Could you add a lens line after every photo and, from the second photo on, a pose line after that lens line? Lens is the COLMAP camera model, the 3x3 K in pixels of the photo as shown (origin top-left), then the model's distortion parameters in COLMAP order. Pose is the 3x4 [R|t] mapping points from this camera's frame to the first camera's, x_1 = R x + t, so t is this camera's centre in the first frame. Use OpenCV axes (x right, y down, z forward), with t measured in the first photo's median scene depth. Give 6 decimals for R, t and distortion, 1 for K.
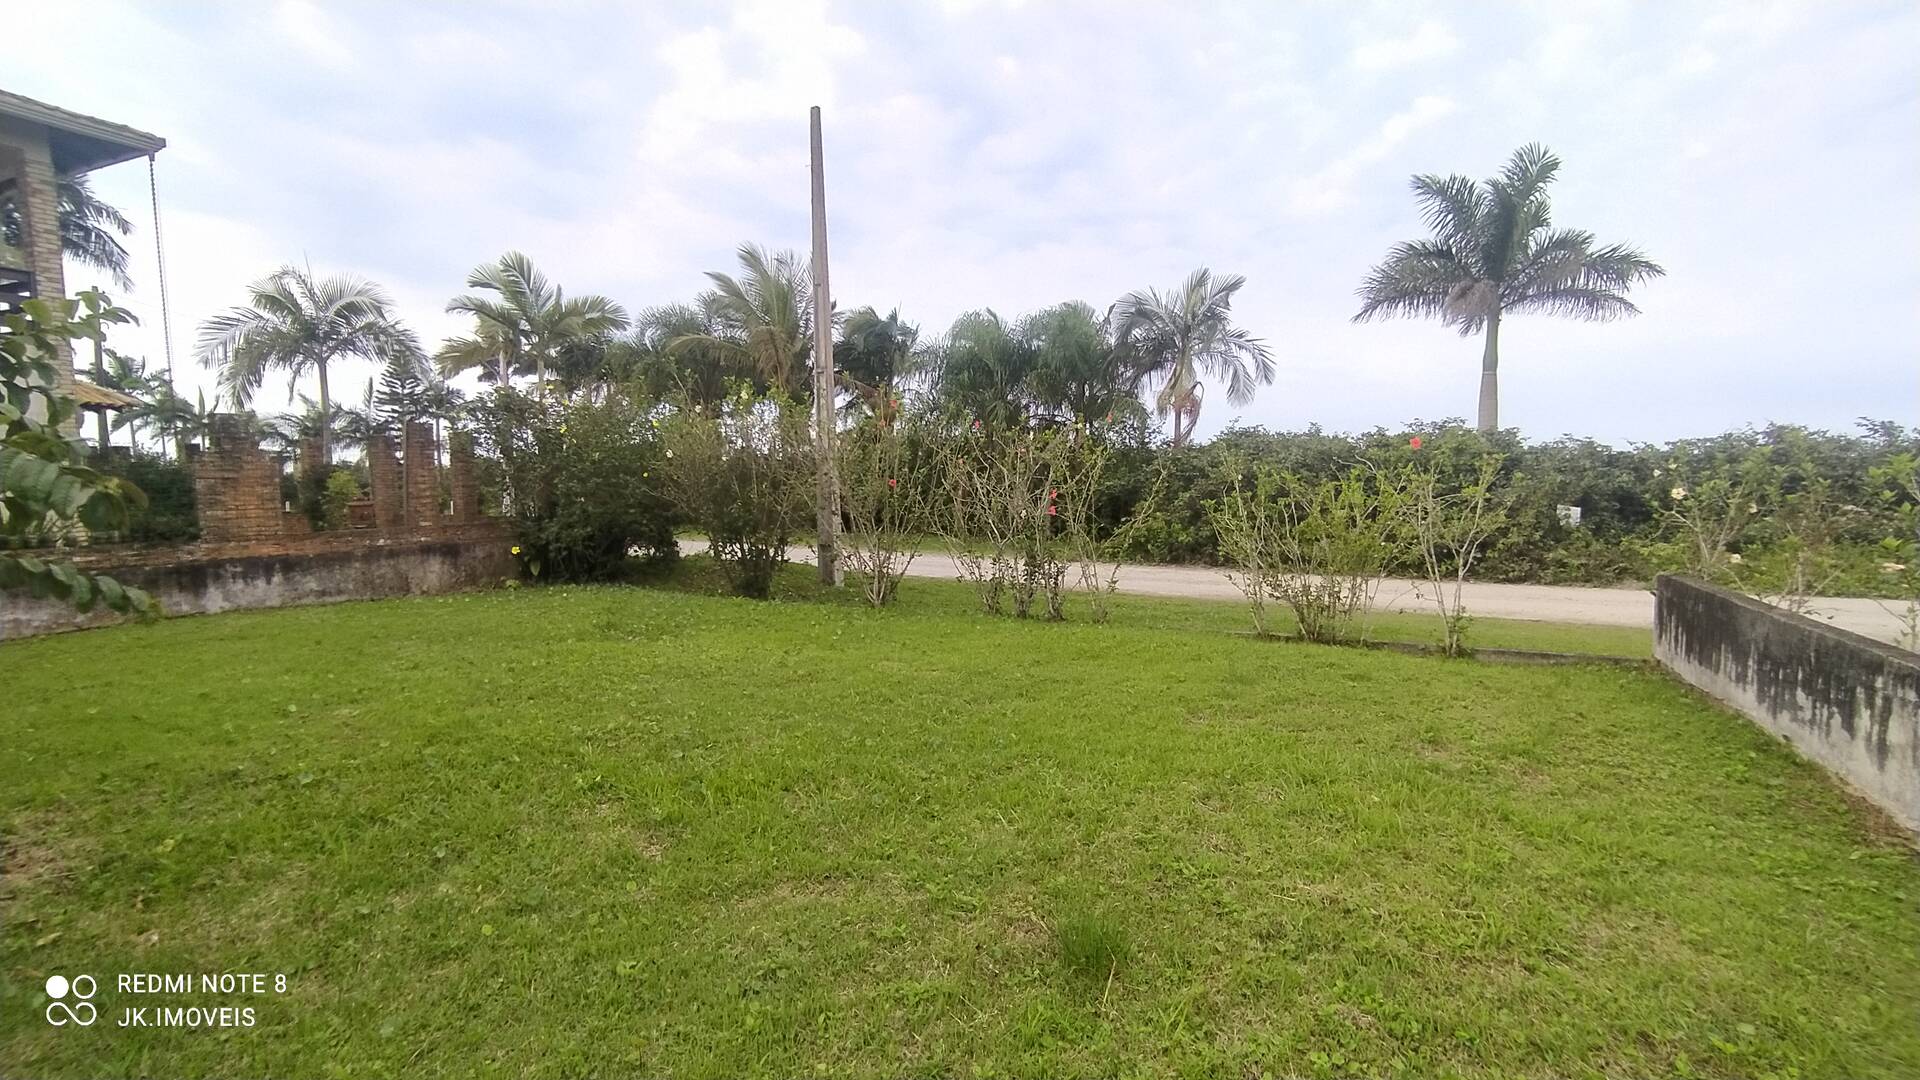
lens RADIAL K [[884.5, 0, 971.1], [0, 884.5, 531.2], [0, 0, 1]] dist [-0.025178, 0.019804]
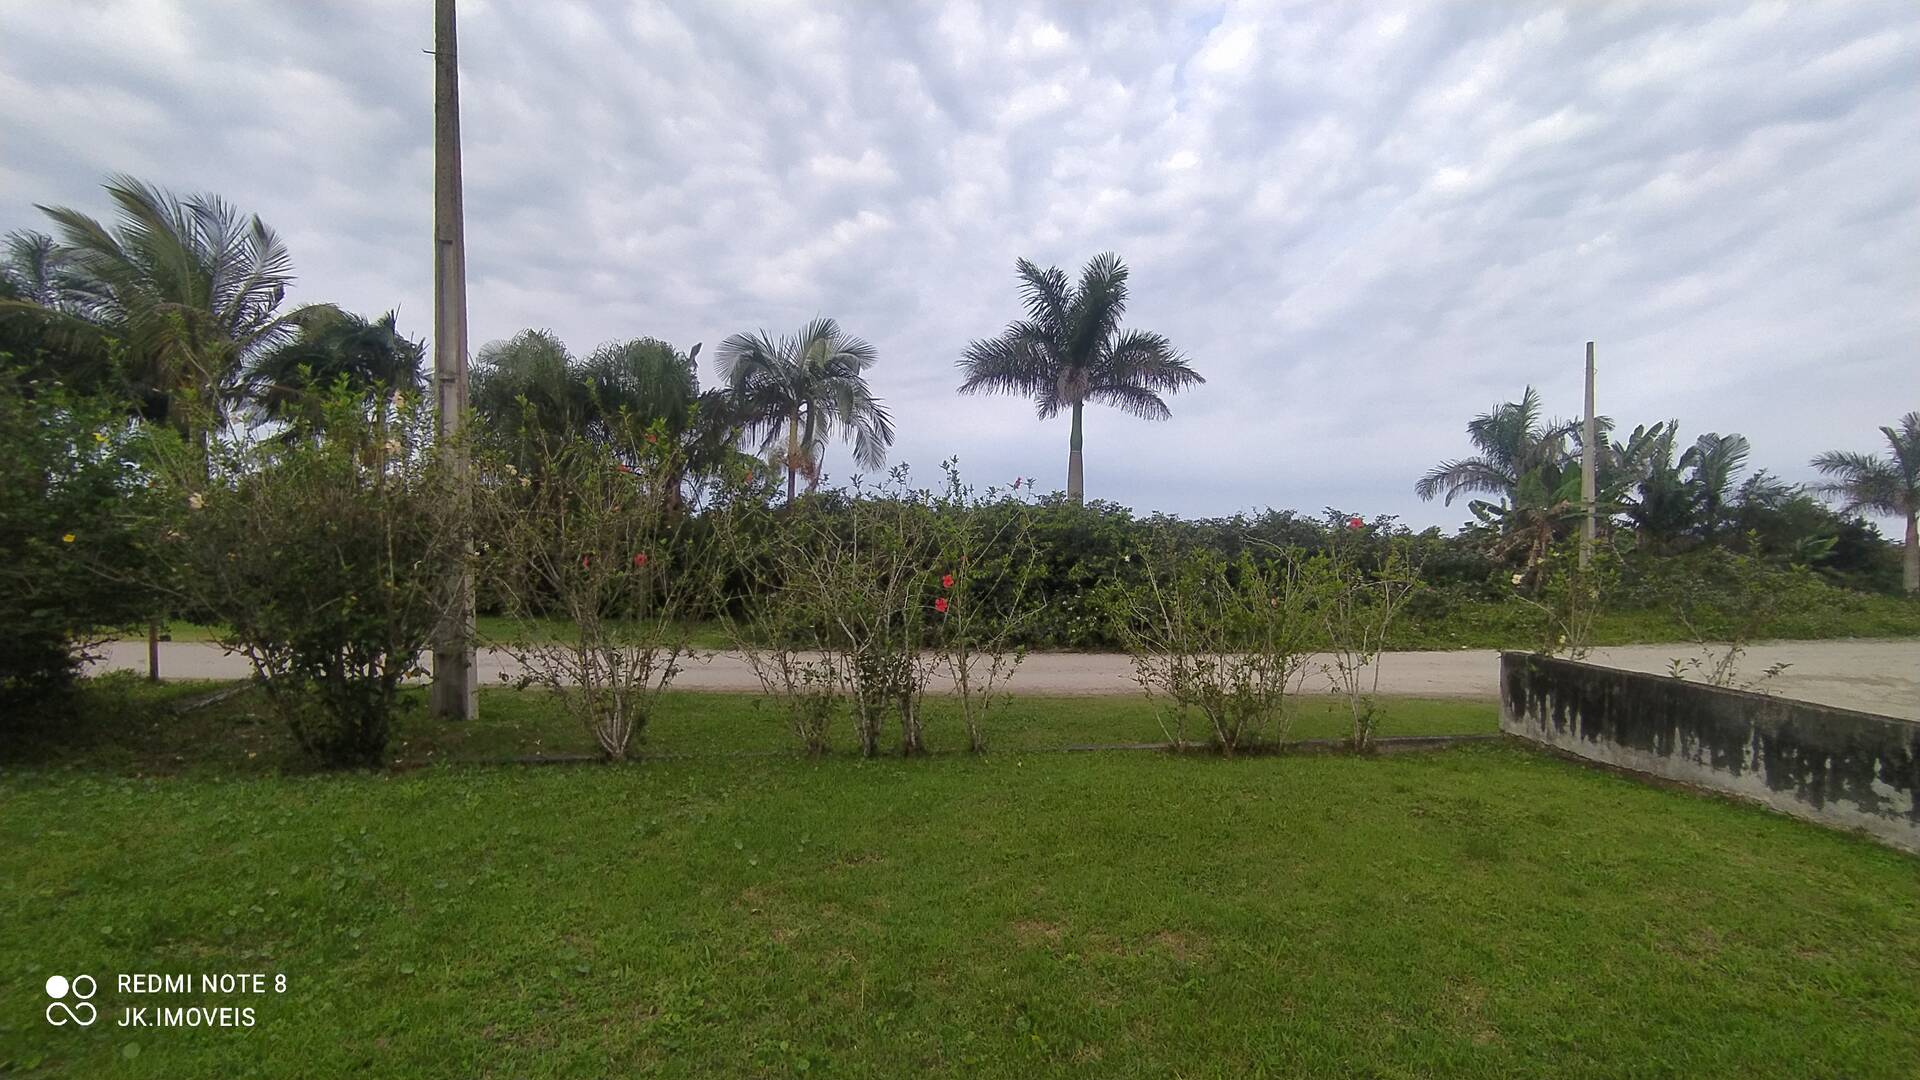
lens RADIAL K [[870.0, 0, 956.4], [0, 870.0, 534.0], [0, 0, 1]] dist [-0.000856, 0.001149]
pose [[0.832593, 0.019782, 0.553533, -0.129076], [0.017485, 0.997925, -0.061963, -0.015233], [-0.553610, 0.061269, 0.830519, 0.193945]]
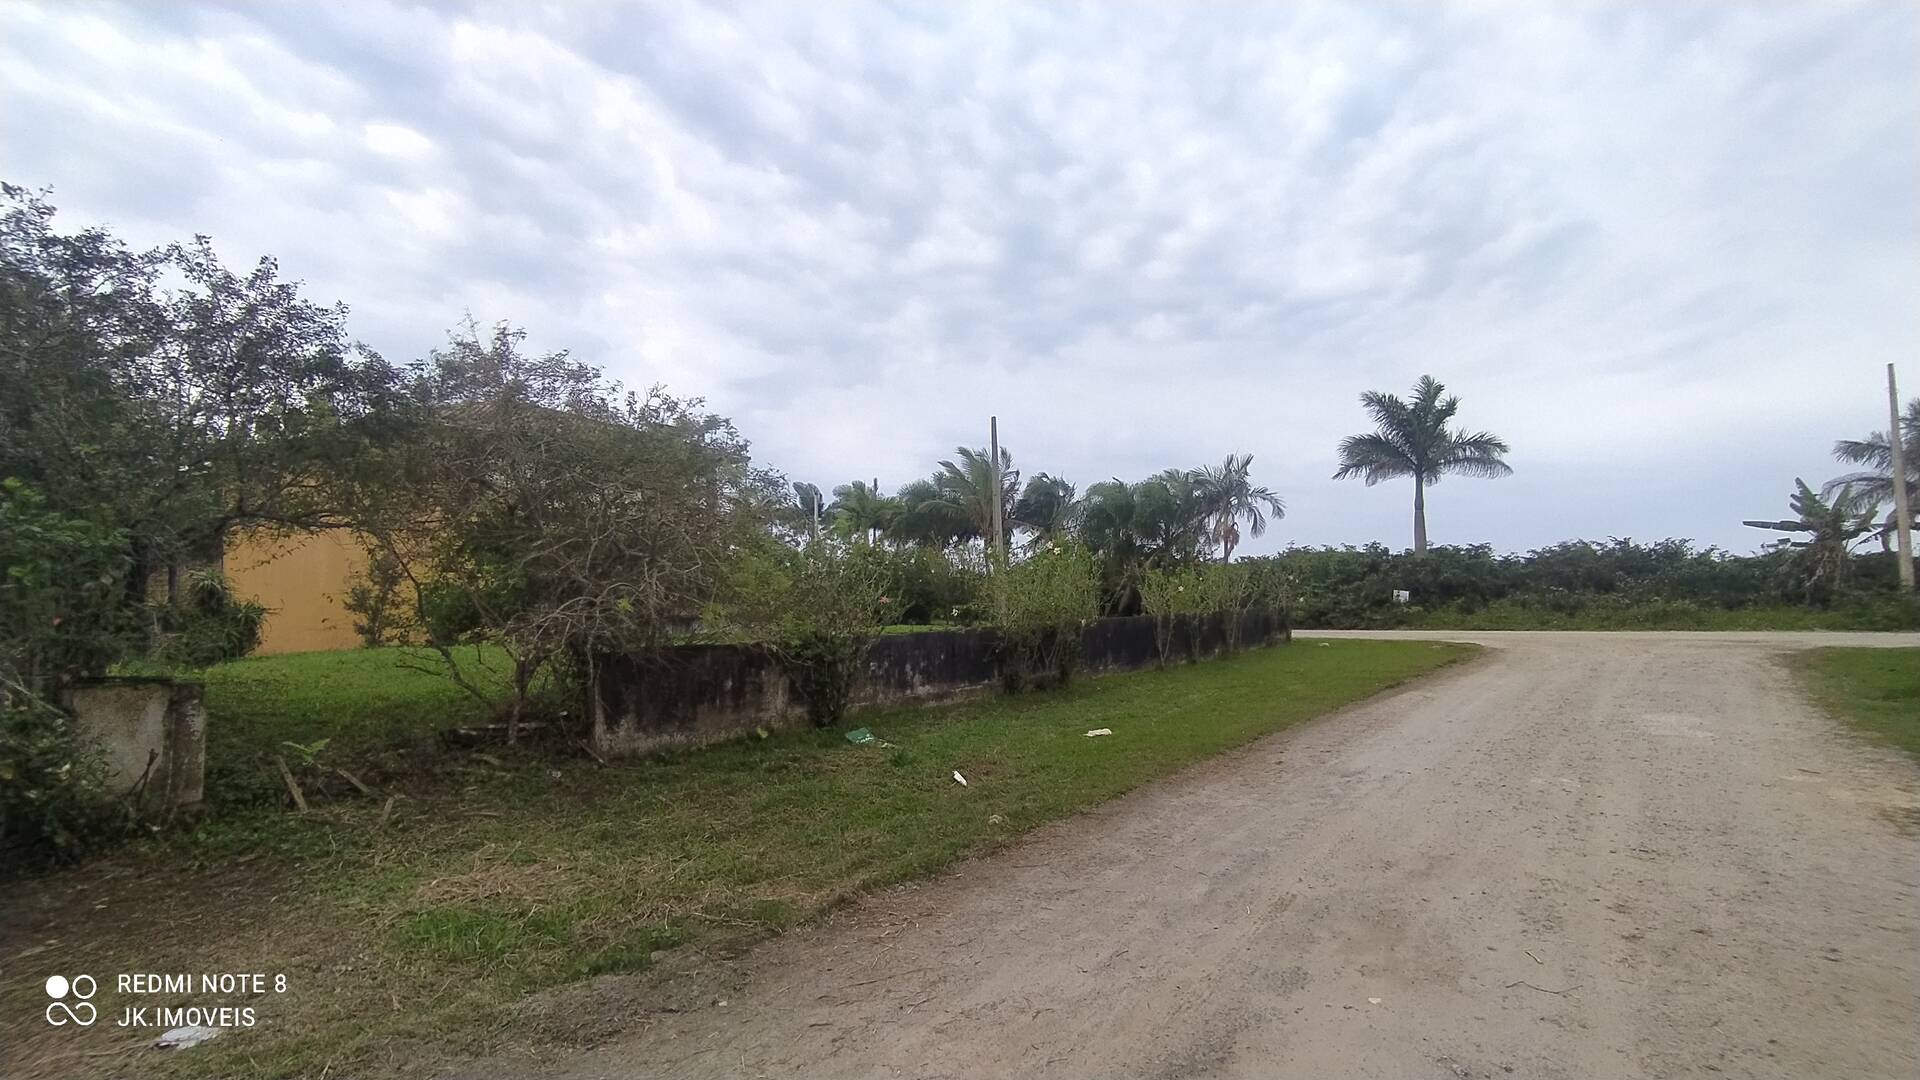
lens RADIAL K [[903.5, 0, 973.7], [0, 903.5, 518.6], [0, 0, 1]] dist [-0.025821, 0.022669]
pose [[0.971523, -0.033980, -0.234495, 0.194883], [-0.001661, 0.988663, -0.150145, 0.077646], [0.236938, 0.146259, 0.960452, -0.747558]]
